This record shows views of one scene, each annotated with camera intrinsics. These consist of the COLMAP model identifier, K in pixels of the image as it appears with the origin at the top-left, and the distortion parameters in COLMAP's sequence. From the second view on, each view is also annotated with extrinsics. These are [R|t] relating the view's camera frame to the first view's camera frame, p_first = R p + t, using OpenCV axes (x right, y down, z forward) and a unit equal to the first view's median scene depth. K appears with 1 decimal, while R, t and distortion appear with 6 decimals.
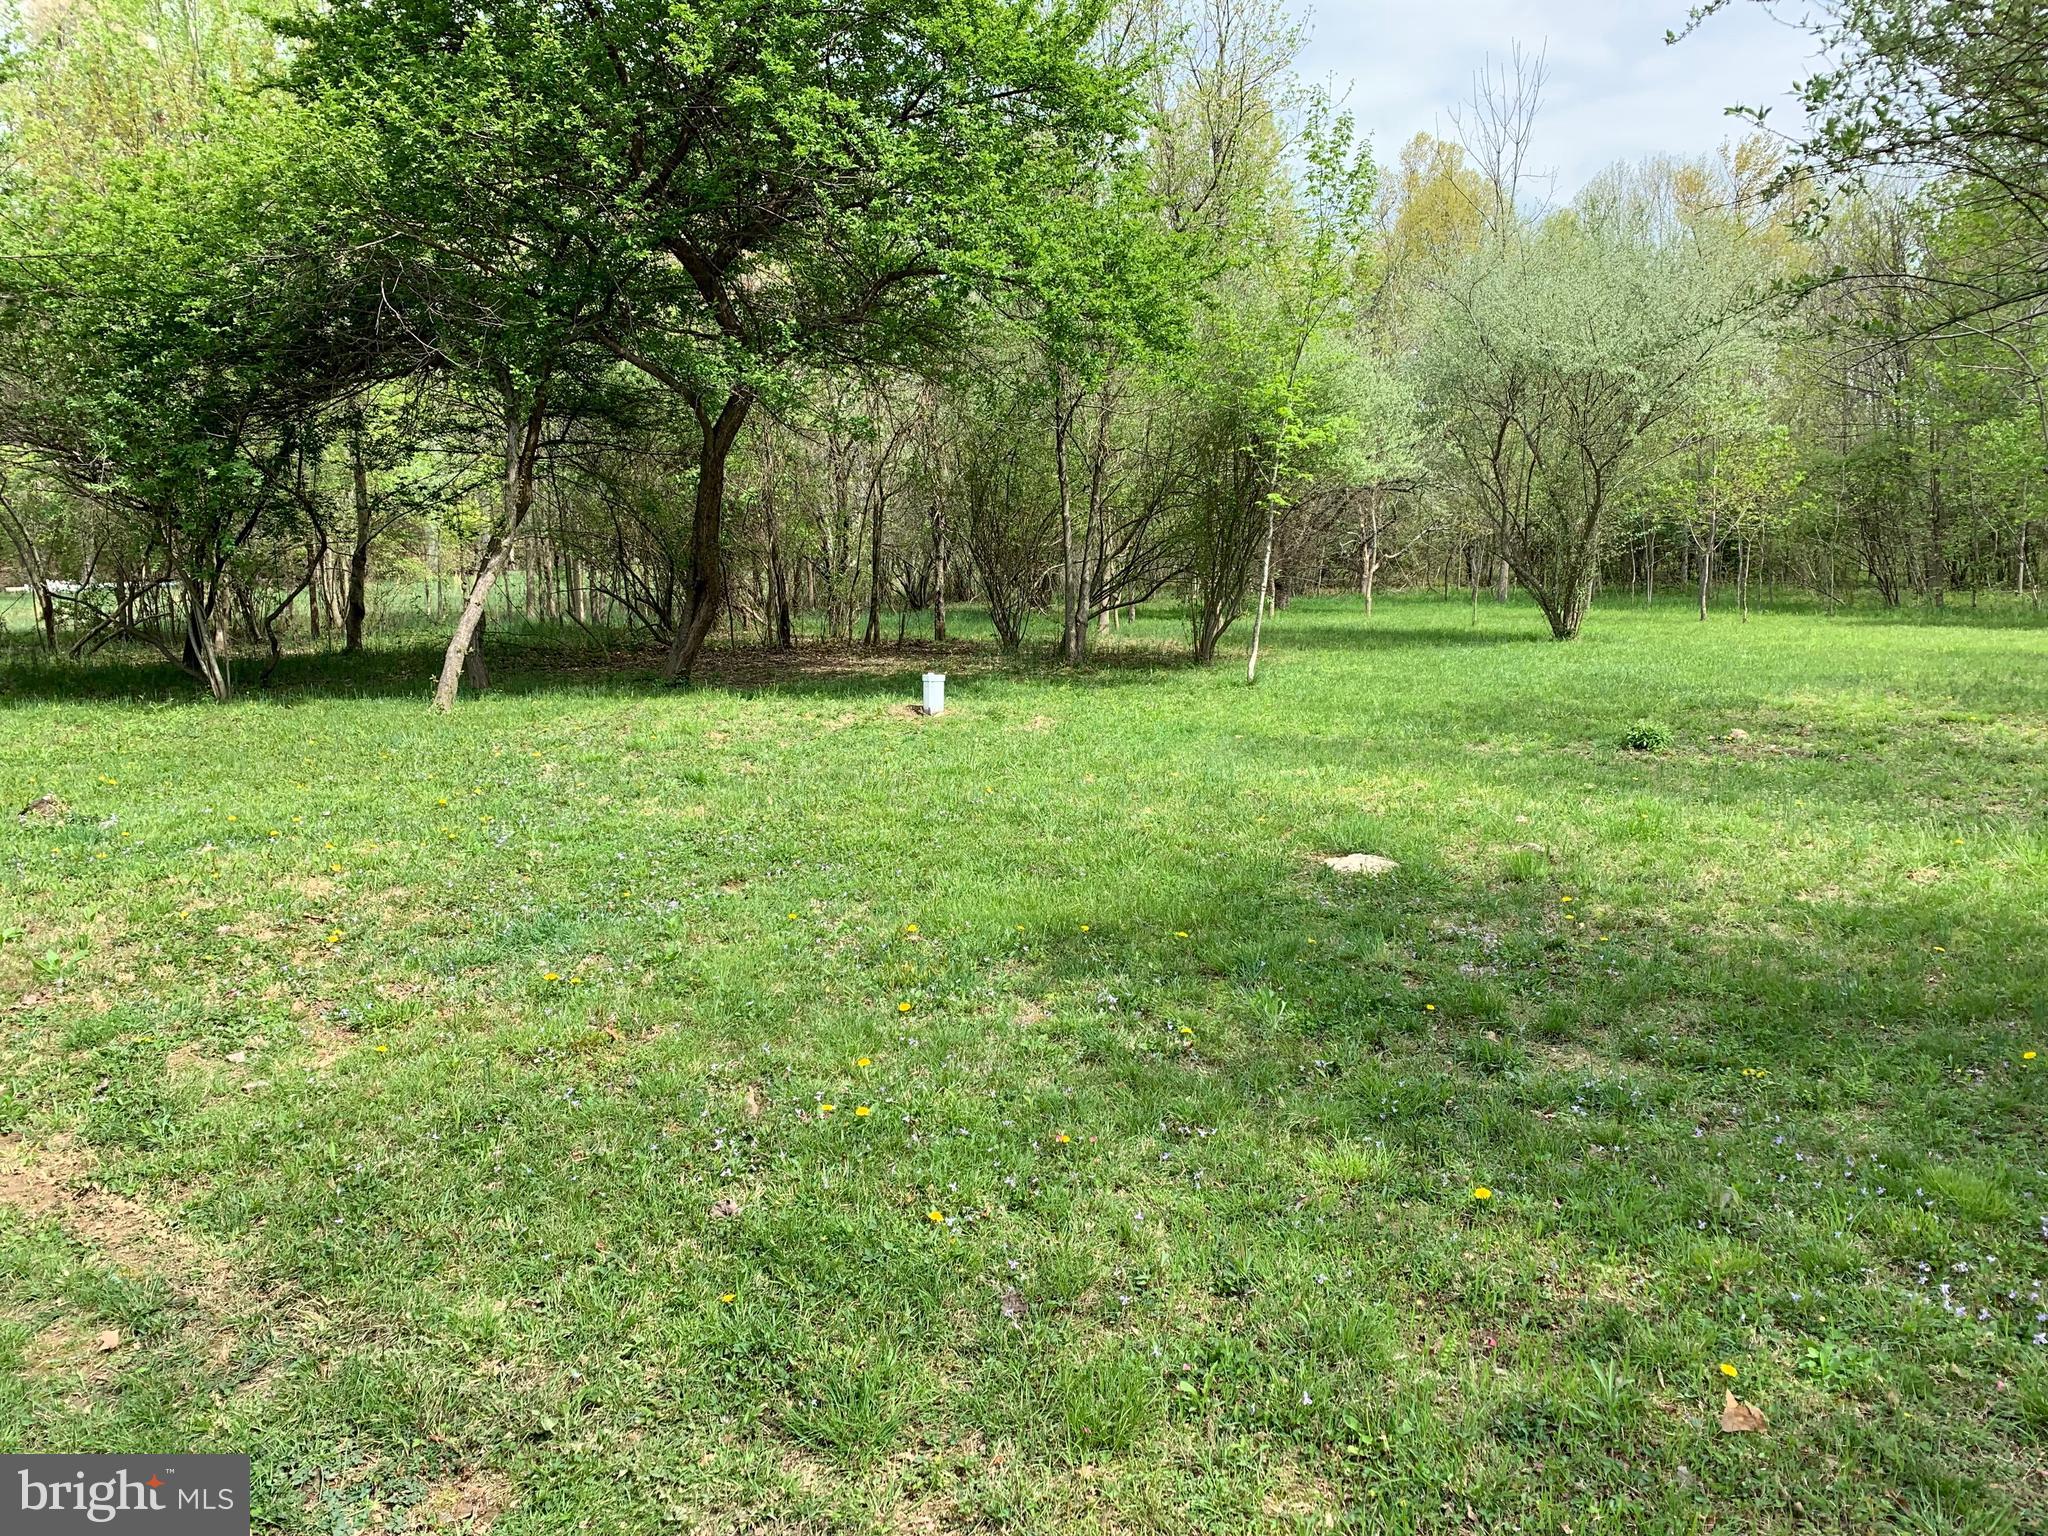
lens RADIAL K [[1570.7, 0, 1013.3], [0, 1570.7, 759.1], [0, 0, 1]] dist [0.030448, -0.026795]
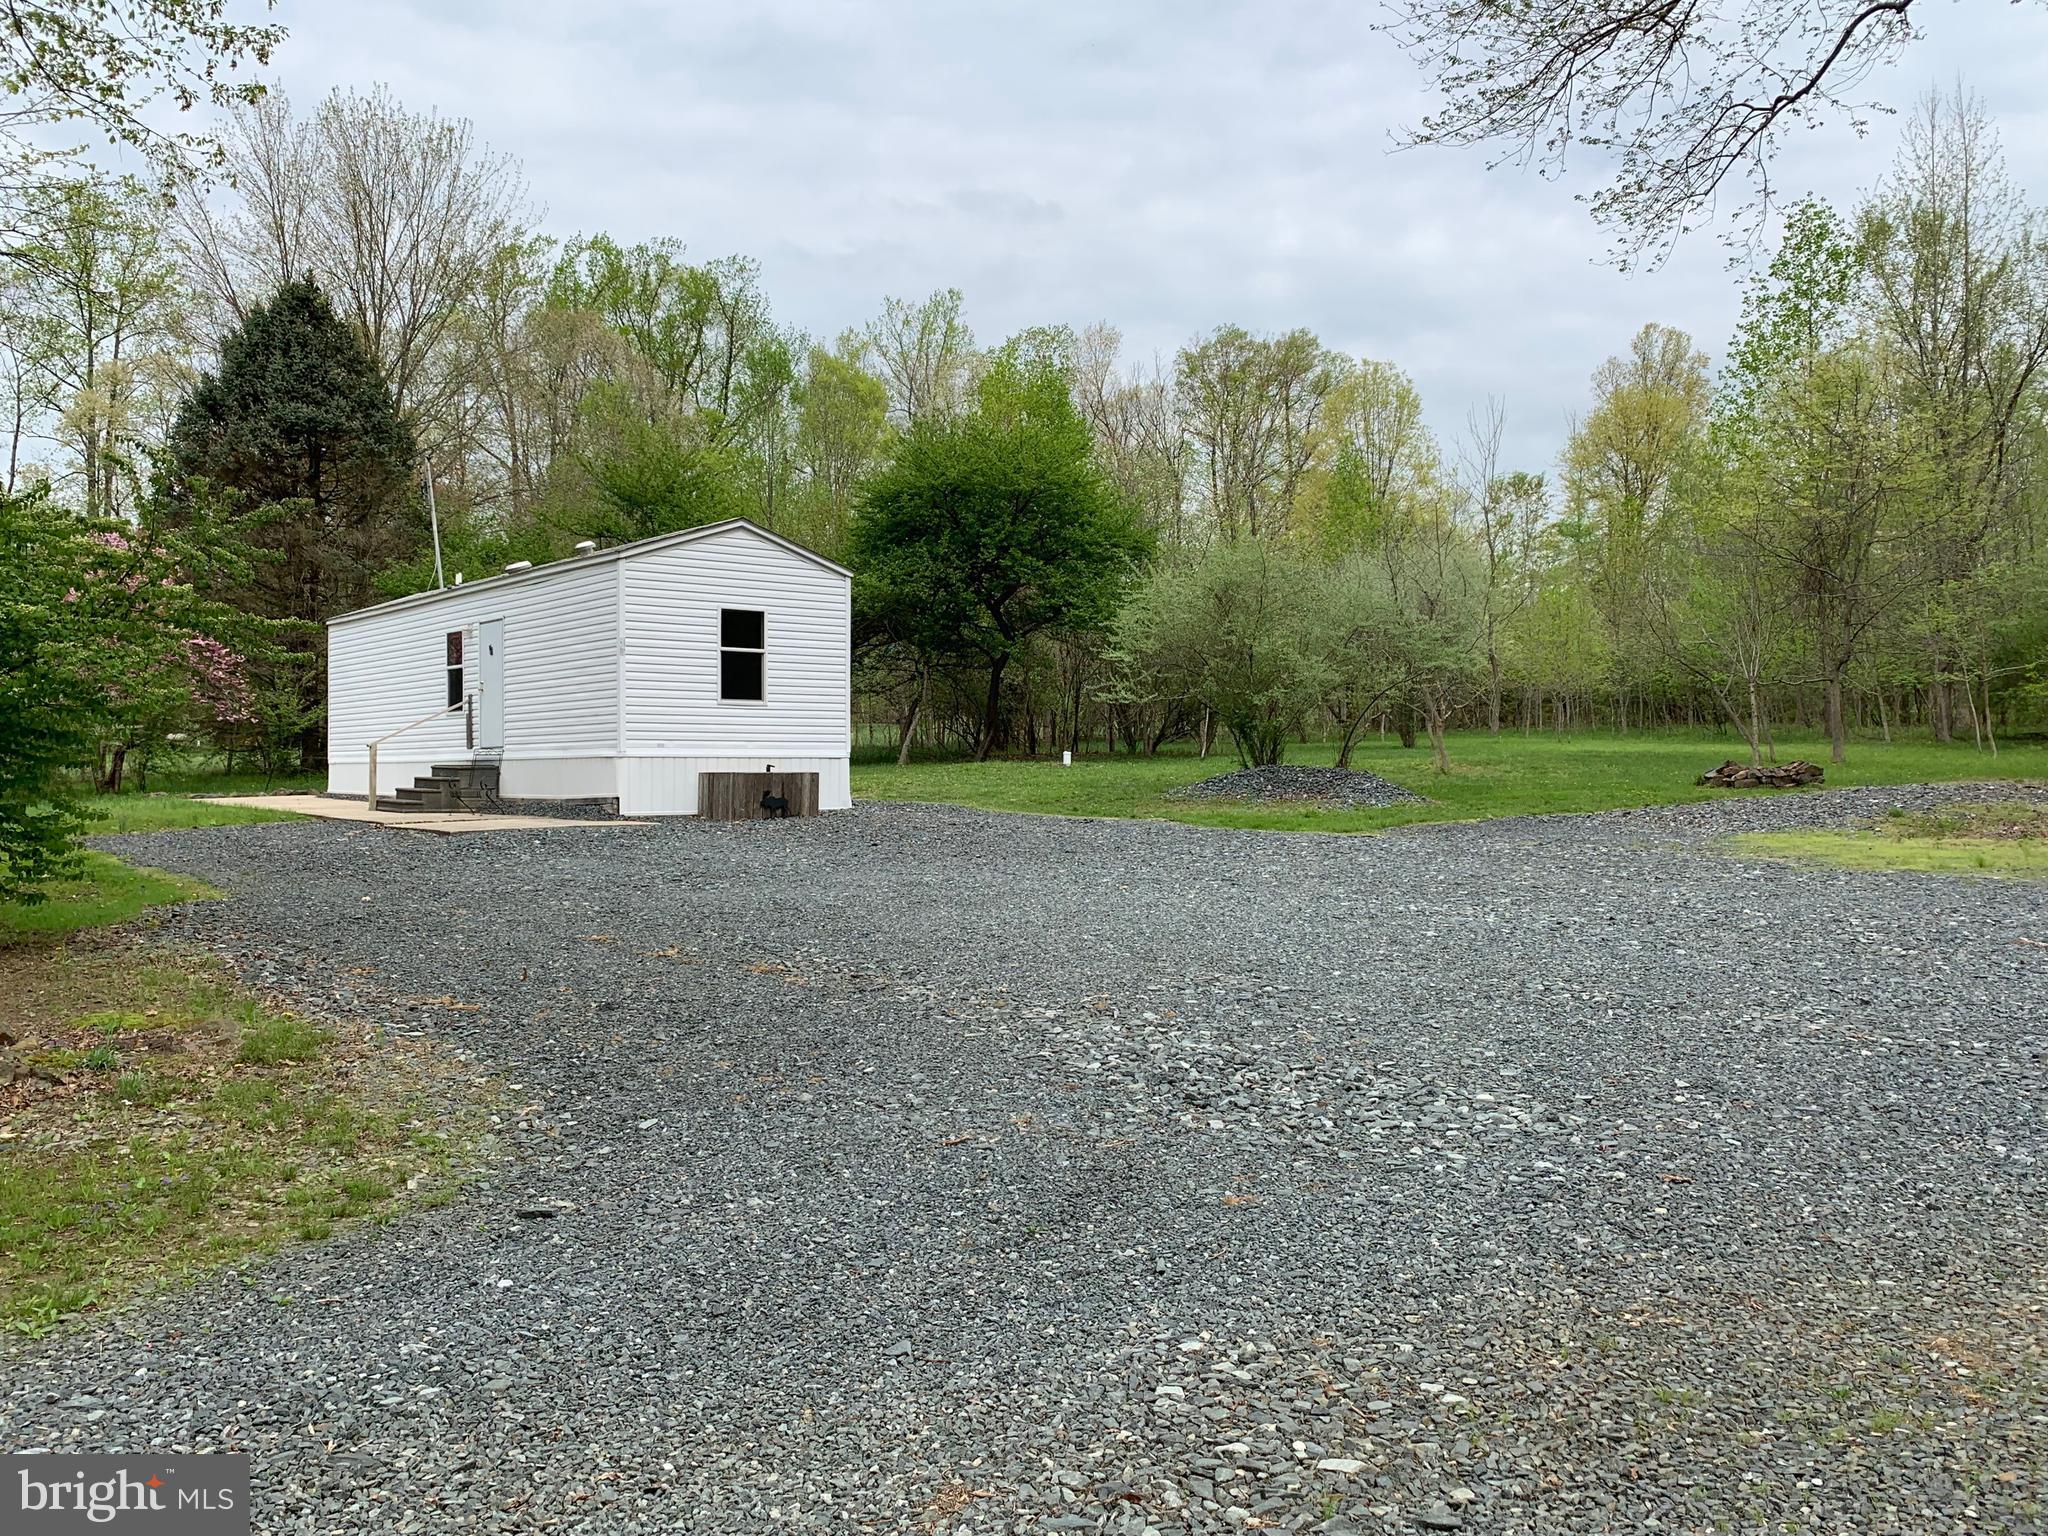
lens RADIAL K [[1720.1, 0, 1024.2], [0, 1720.1, 768.8], [0, 0, 1]] dist [-0.000510, -0.000200]
pose [[0.982052, -0.005195, -0.188537, 0.423867], [-0.012006, 0.995872, -0.089975, 0.237145], [0.188226, 0.090624, 0.977936, -1.906995]]
